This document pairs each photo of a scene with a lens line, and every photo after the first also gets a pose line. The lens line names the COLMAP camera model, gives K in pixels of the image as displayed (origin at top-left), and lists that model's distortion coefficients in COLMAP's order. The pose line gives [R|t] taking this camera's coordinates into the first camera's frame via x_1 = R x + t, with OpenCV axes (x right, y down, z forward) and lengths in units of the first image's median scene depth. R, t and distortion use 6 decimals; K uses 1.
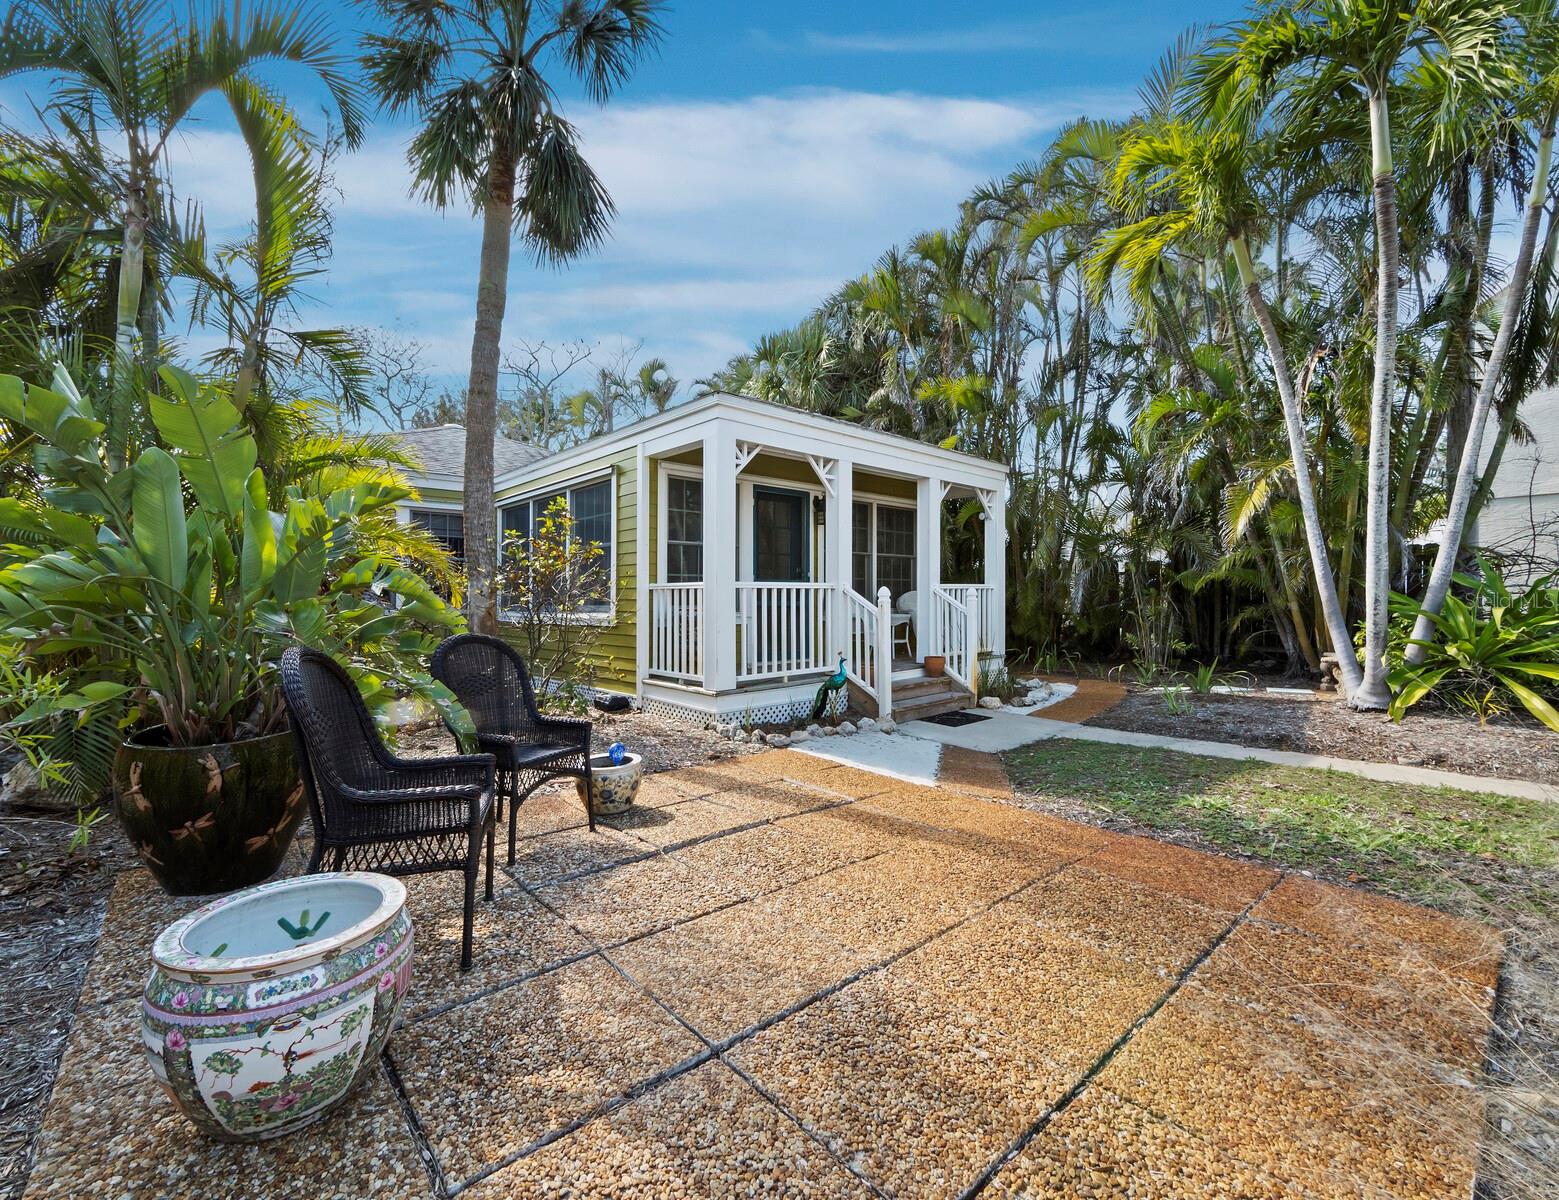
lens RADIAL K [[636.0, 0, 779.3], [0, 636.0, 600.4], [0, 0, 1]] dist [0.000343, -0.000045]
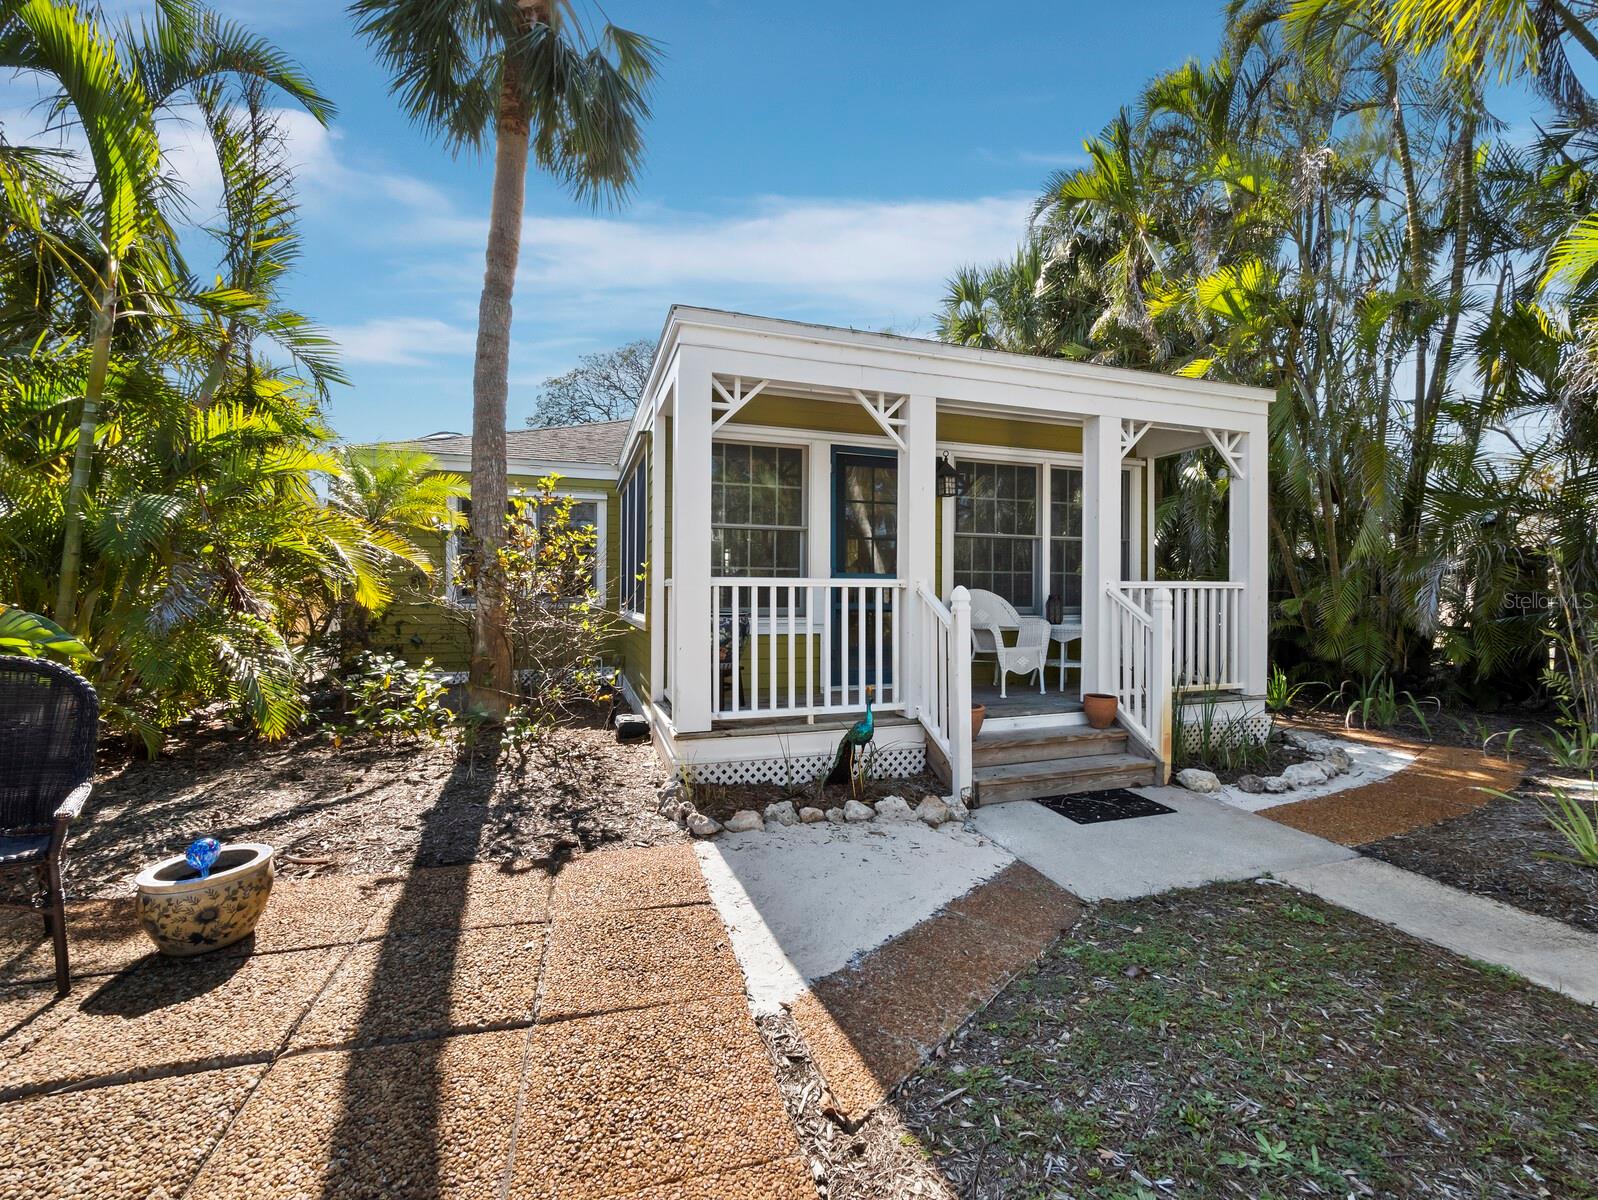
lens RADIAL K [[674.9, 0, 784.5], [0, 674.9, 590.5], [0, 0, 1]] dist [-0.002053, 0.001253]
pose [[0.919910, 0.013461, -0.391899, 0.219070], [-0.014909, 0.999889, -0.000652, -0.011958], [0.391847, 0.006443, 0.920008, 0.255647]]
